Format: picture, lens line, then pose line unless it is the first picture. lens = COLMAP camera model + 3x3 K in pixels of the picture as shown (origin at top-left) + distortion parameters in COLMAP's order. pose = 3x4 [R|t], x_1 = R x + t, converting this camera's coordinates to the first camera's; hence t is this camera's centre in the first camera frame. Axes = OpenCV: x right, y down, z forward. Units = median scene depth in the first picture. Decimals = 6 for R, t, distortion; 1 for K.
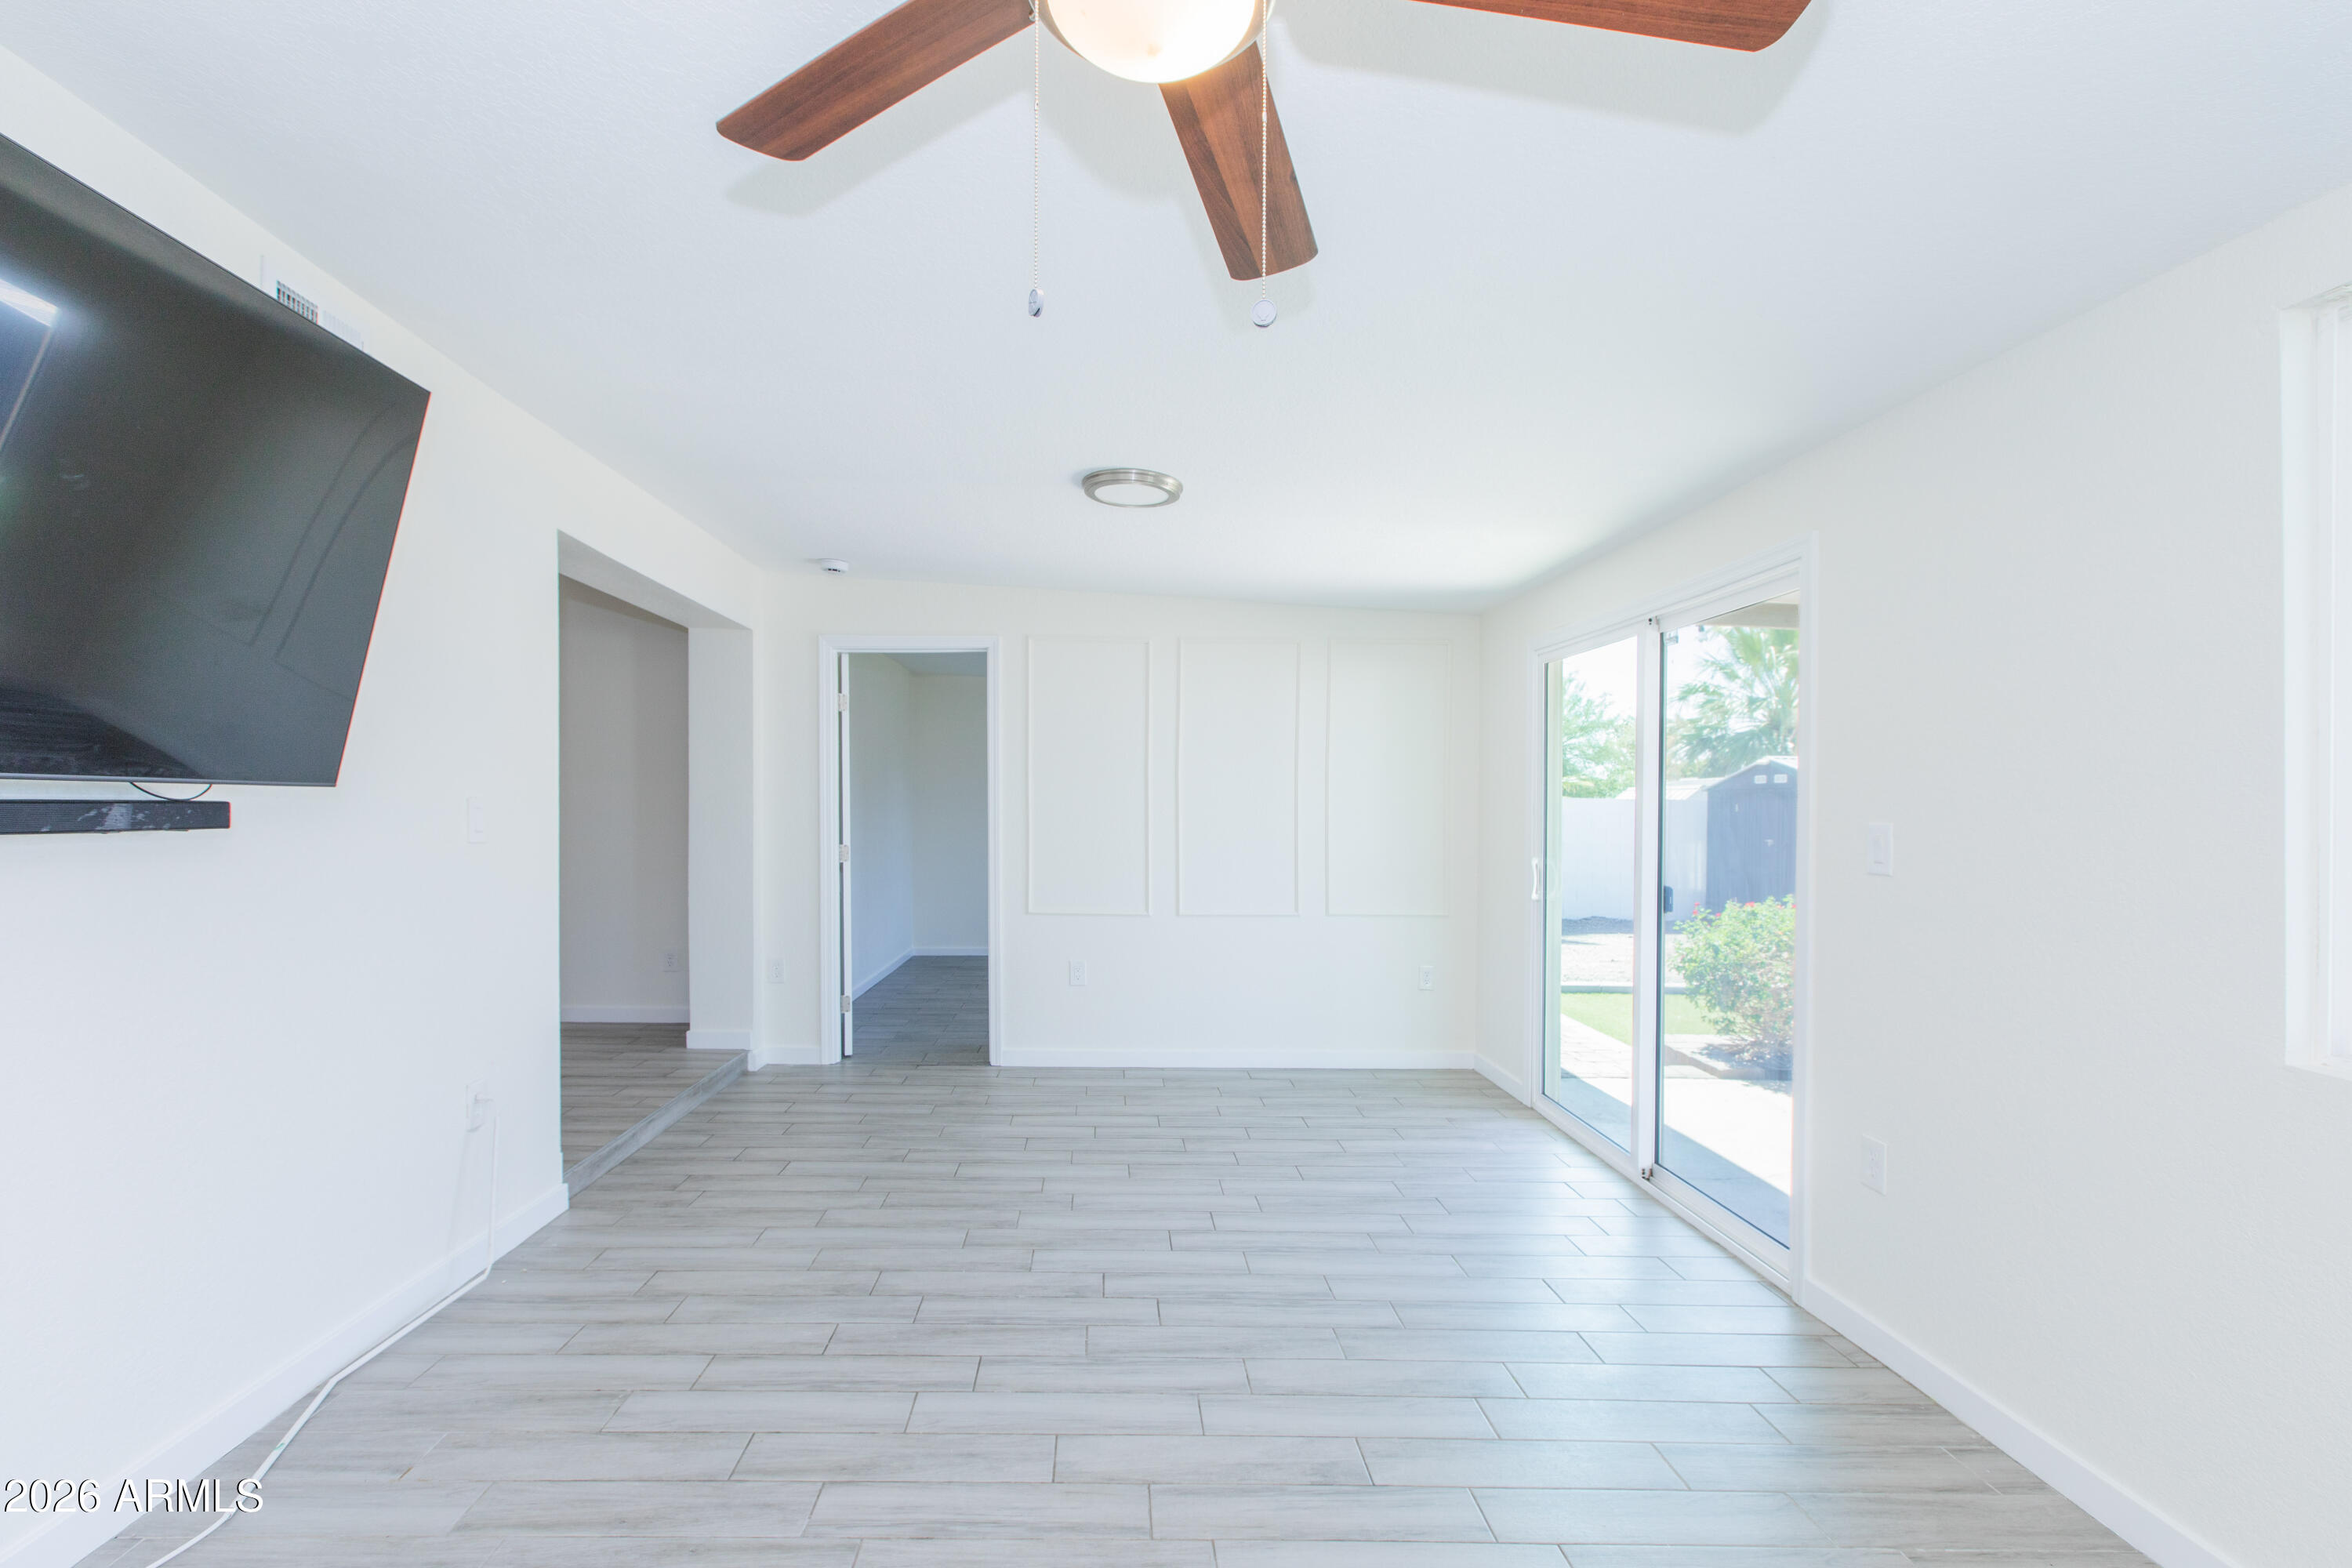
lens RADIAL K [[1064.5, 0, 1142.1], [0, 1064.5, 836.6], [0, 0, 1]] dist [-0.002108, -0.000523]
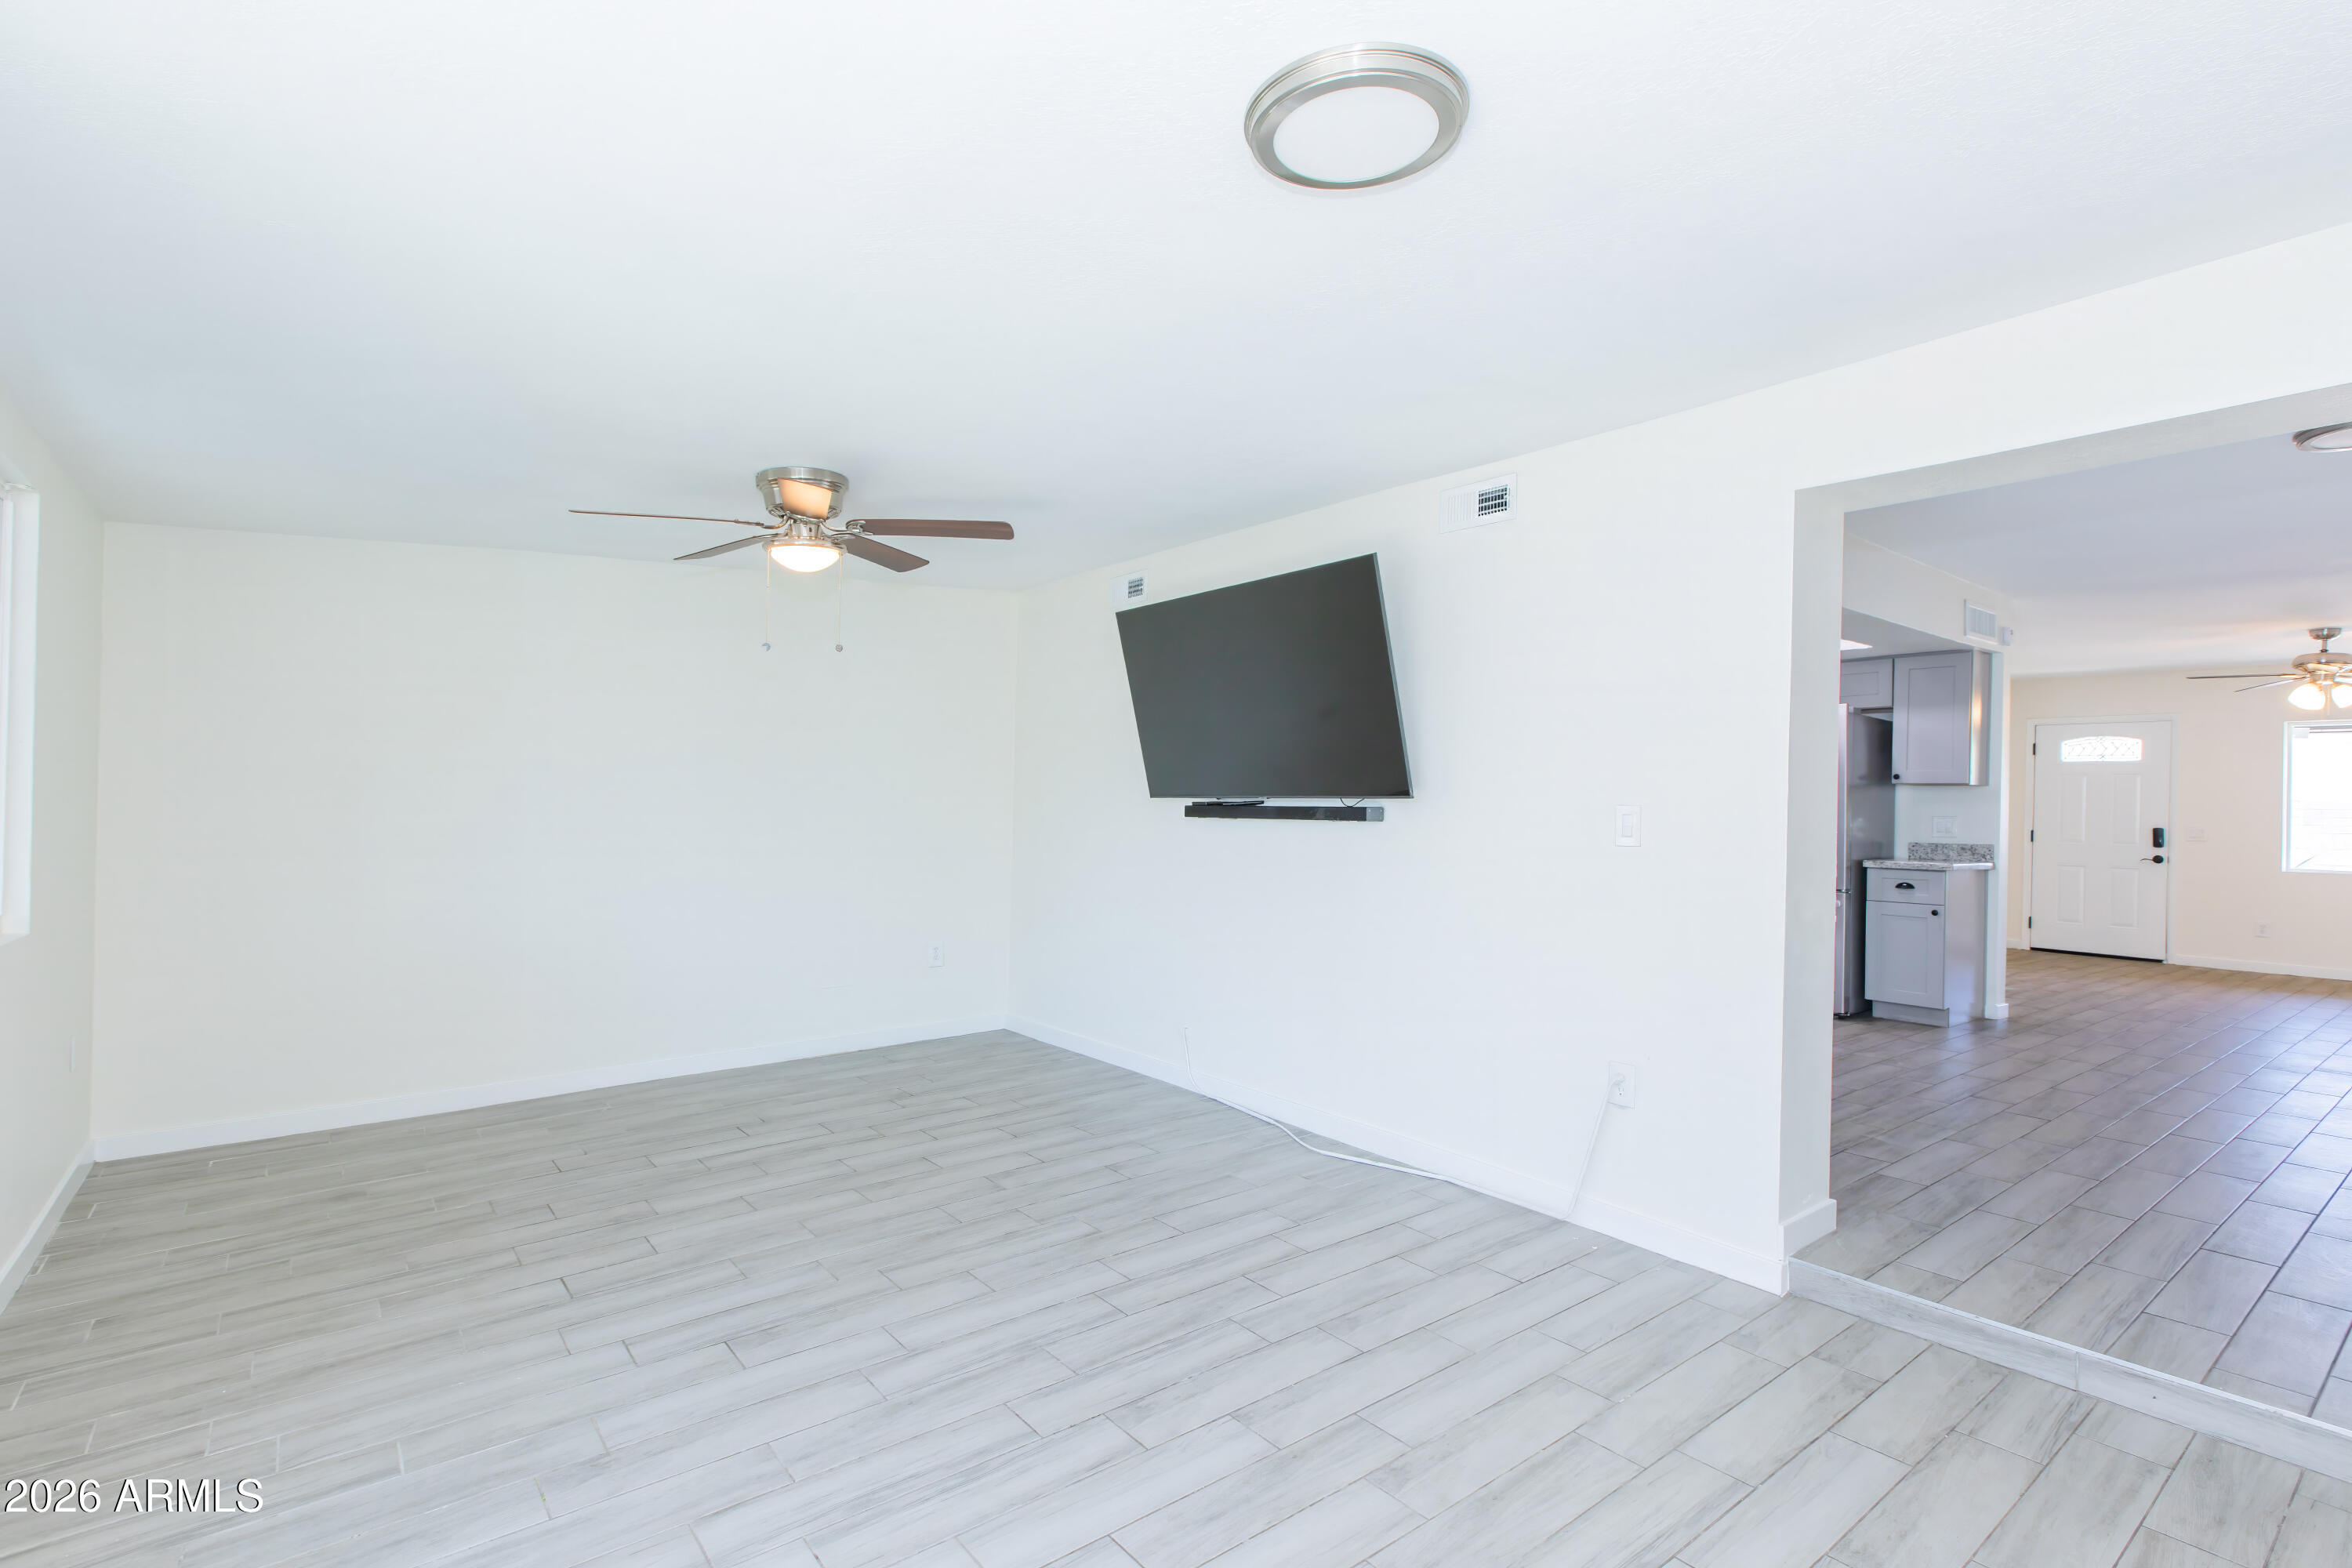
lens RADIAL K [[1078.7, 0, 1237.7], [0, 1078.7, 840.9], [0, 0, 1]] dist [0.003583, -0.000294]
pose [[-0.774204, -0.002747, -0.632930, 0.341231], [-0.038566, 0.998337, 0.042842, -0.027696], [0.631760, 0.057578, -0.773023, 1.428100]]
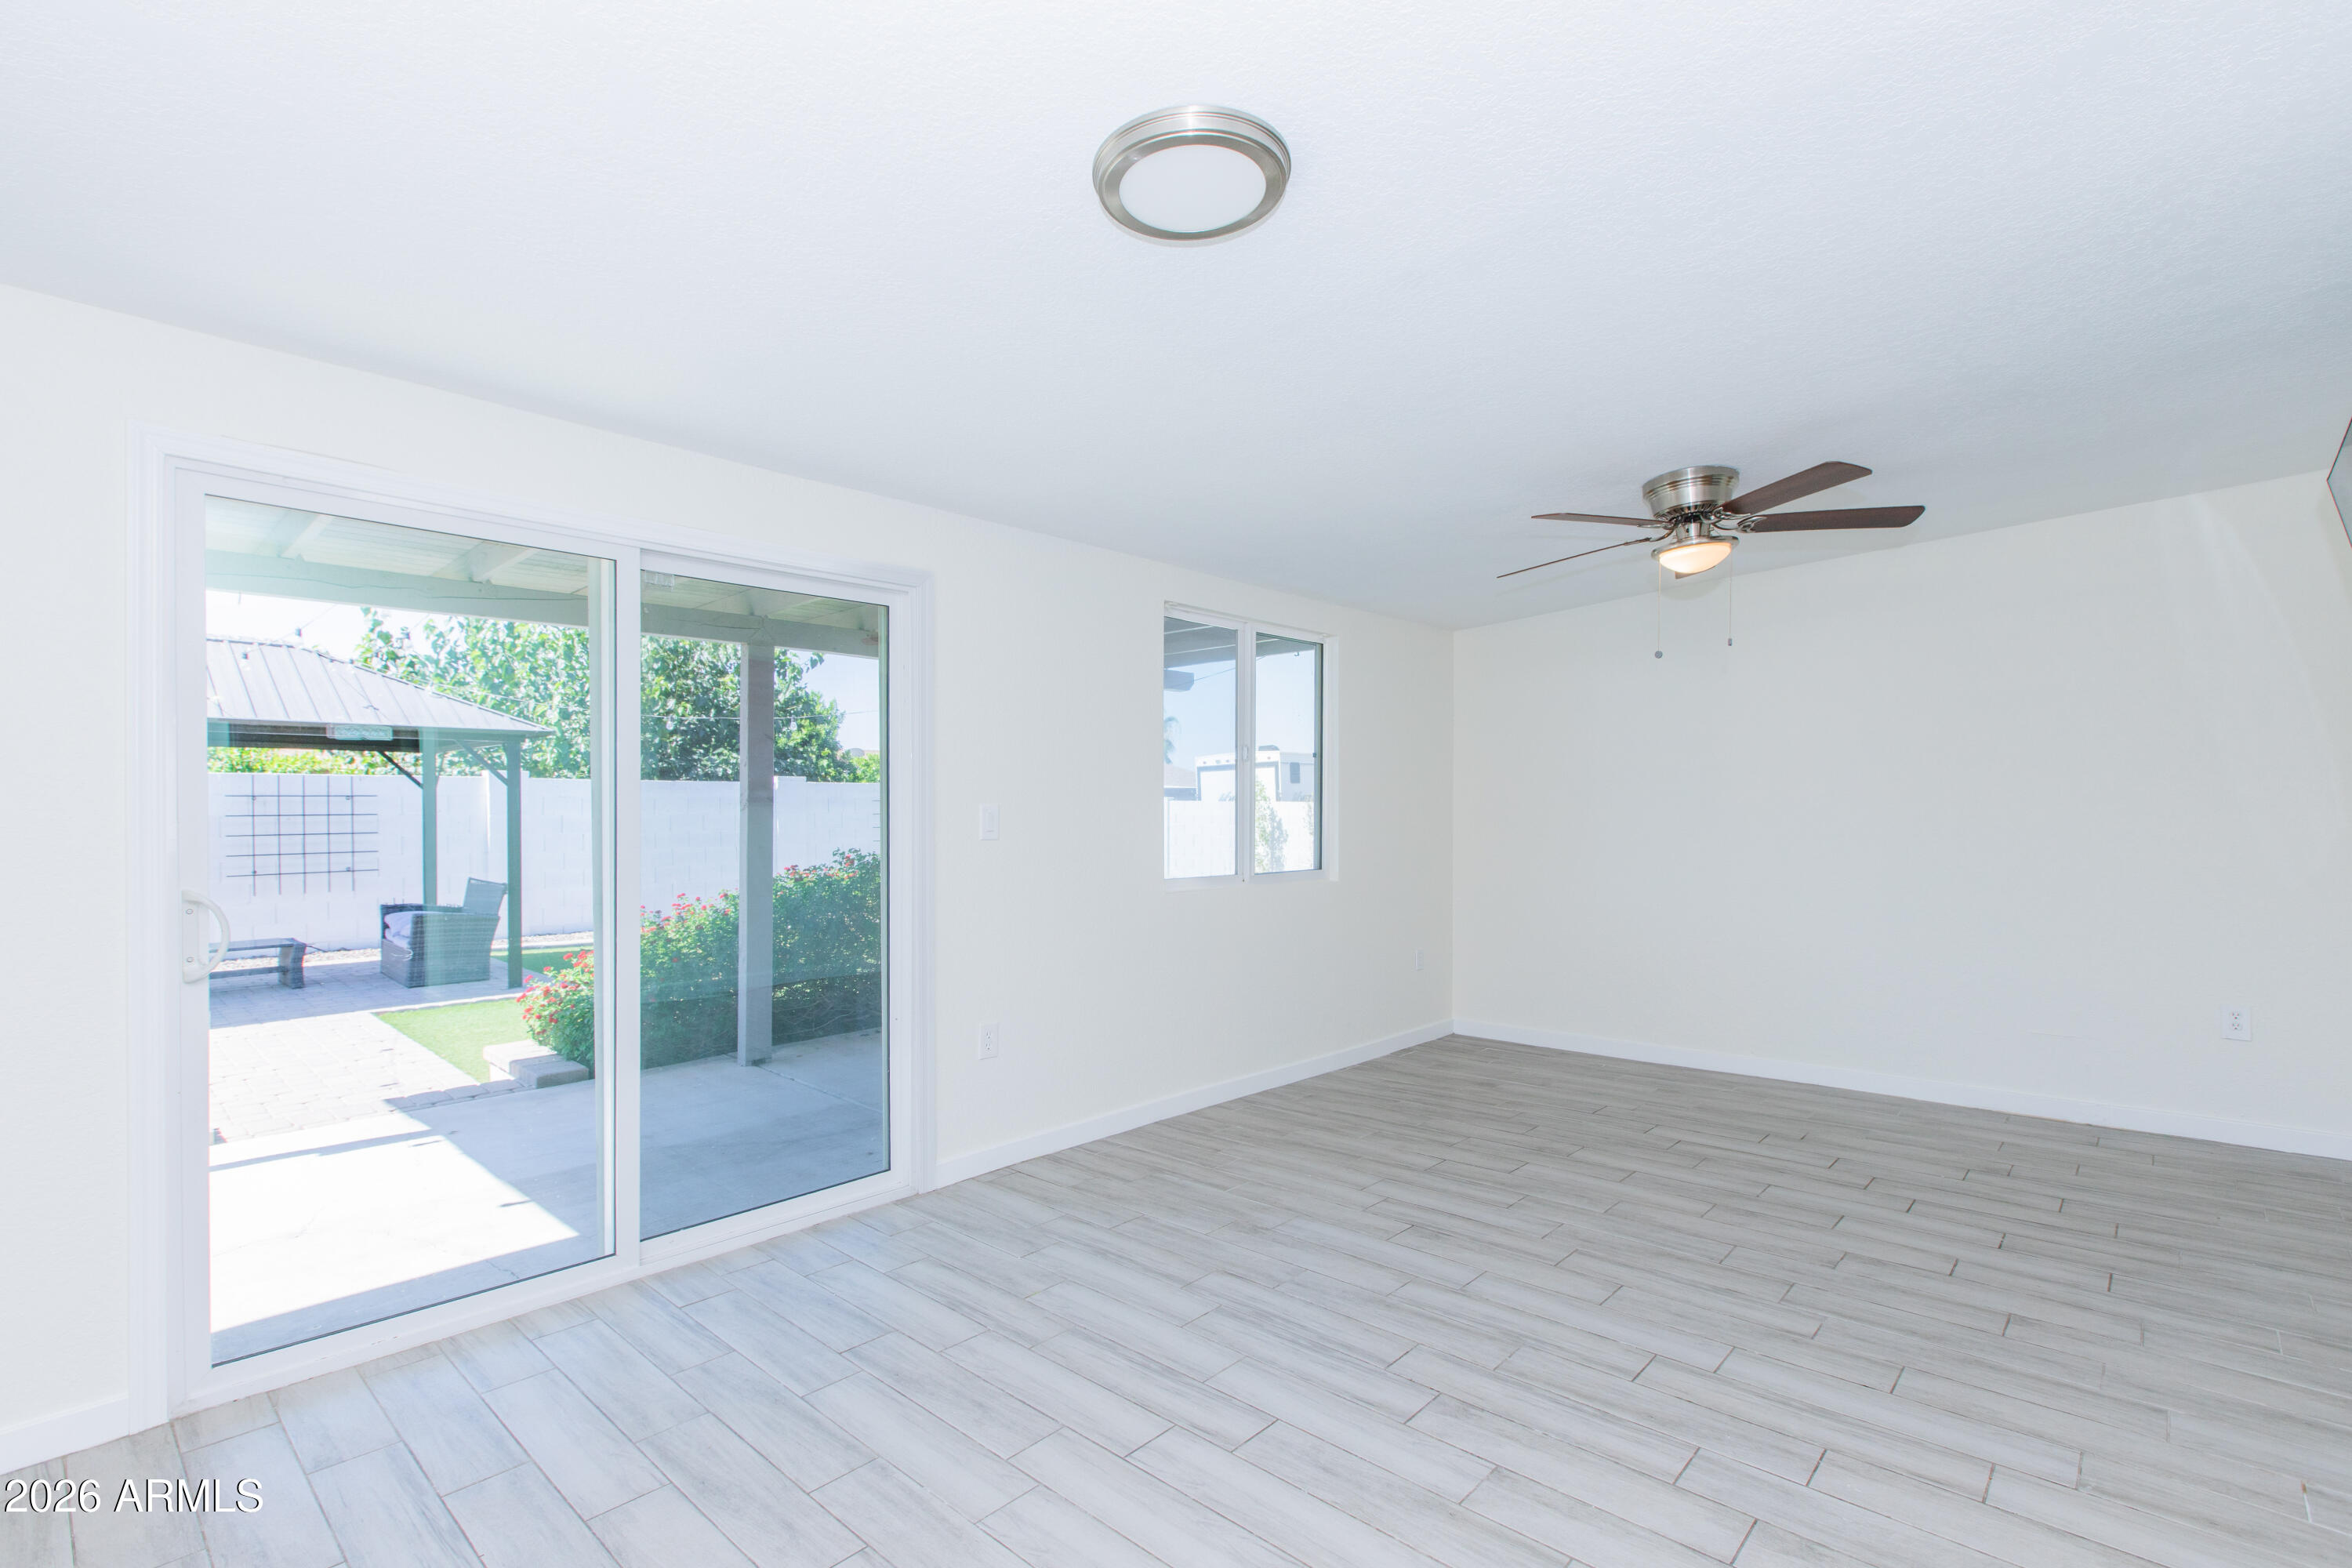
lens RADIAL K [[1142.8, 0, 1137.9], [0, 1142.8, 789.5], [0, 0, 1]] dist [0.000942, -0.000269]
pose [[-0.710085, -0.004004, 0.704104, -0.414381], [0.009668, 0.999834, 0.015435, -0.035491], [-0.704049, 0.017768, -0.709929, 1.522326]]
